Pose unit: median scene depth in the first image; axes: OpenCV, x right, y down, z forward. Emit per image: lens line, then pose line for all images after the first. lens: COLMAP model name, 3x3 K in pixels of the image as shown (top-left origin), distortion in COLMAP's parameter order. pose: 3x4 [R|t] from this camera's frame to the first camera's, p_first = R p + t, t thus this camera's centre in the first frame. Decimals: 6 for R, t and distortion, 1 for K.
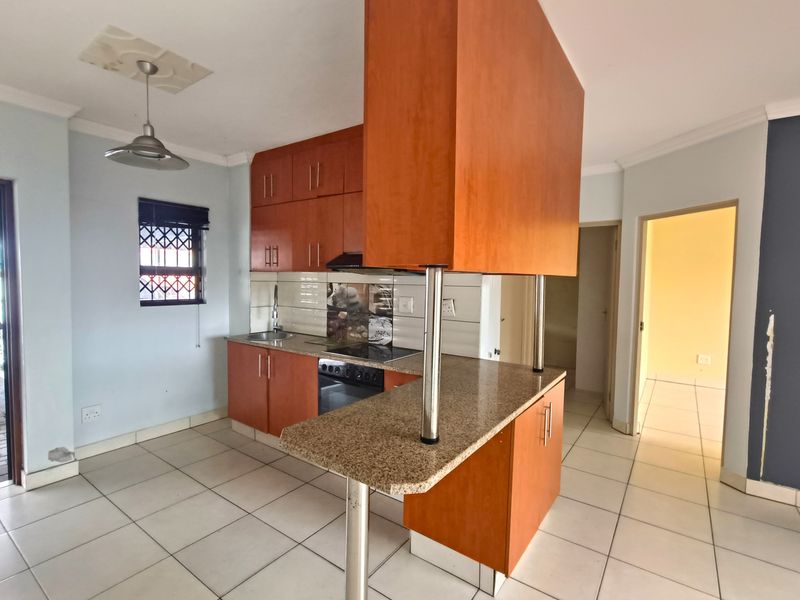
lens RADIAL K [[390.9, 0, 399.1], [0, 390.9, 301.2], [0, 0, 1]] dist [0.000435, 0.000078]
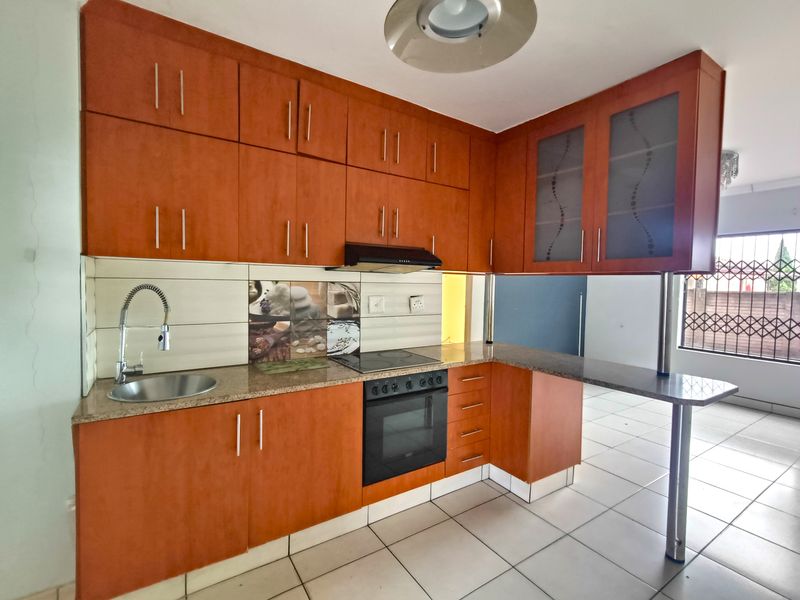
lens RADIAL K [[368.7, 0, 398.5], [0, 368.7, 297.4], [0, 0, 1]] dist [-0.001677, -0.000046]
pose [[0.359625, -0.044483, 0.932036, -0.707310], [0.040444, 0.998667, 0.032058, -0.030345], [-0.932220, 0.026166, 0.360945, 0.578855]]
